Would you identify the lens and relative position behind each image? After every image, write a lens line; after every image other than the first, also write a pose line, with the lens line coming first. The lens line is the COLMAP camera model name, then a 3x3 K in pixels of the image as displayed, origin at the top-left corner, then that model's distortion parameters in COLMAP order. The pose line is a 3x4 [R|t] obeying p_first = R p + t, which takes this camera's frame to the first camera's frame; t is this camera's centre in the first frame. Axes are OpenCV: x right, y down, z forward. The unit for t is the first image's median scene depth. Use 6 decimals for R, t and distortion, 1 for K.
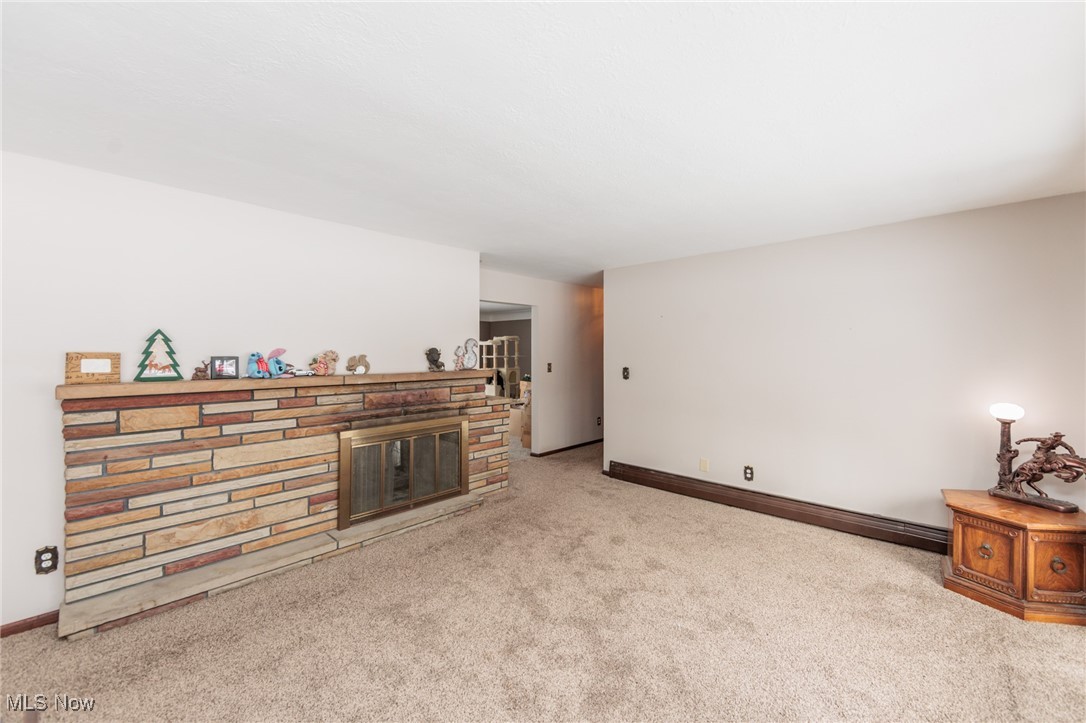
lens RADIAL K [[426.2, 0, 577.7], [0, 426.2, 353.9], [0, 0, 1]] dist [-0.003712, 0.000090]
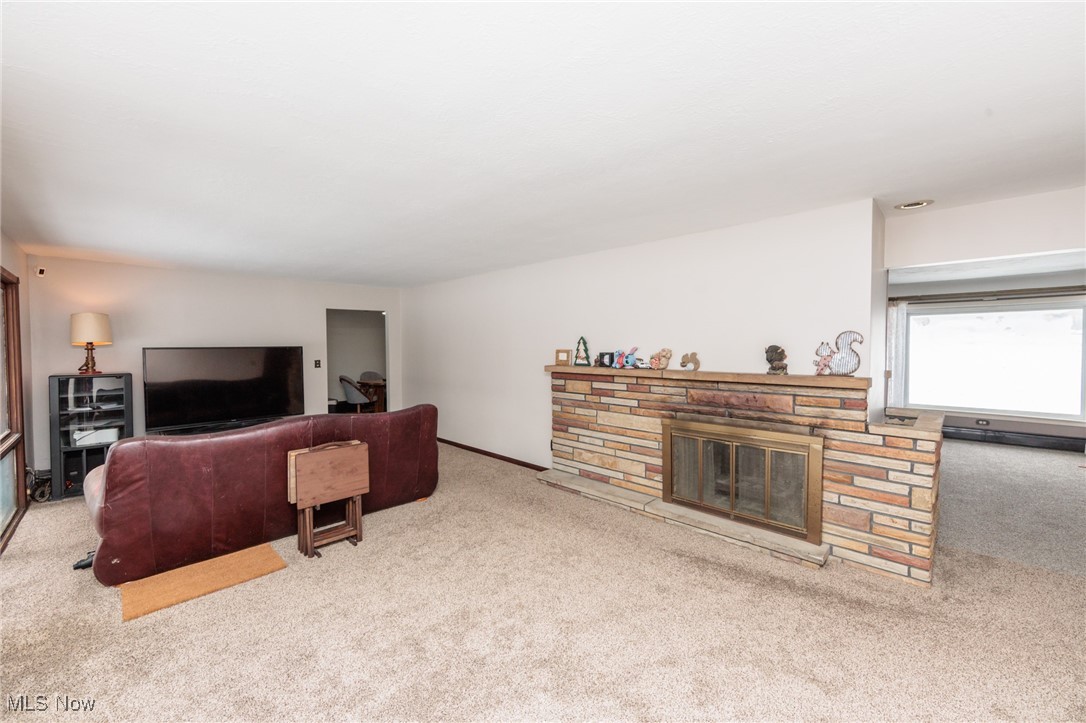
lens RADIAL K [[426.2, 0, 547.8], [0, 426.2, 363.6], [0, 0, 1]] dist [-0.003712, 0.000090]
pose [[-0.050074, 0.029669, -0.998305, 0.629969], [-0.011284, 0.999478, 0.030270, 0.001189], [0.998682, 0.012780, -0.049714, 0.742419]]
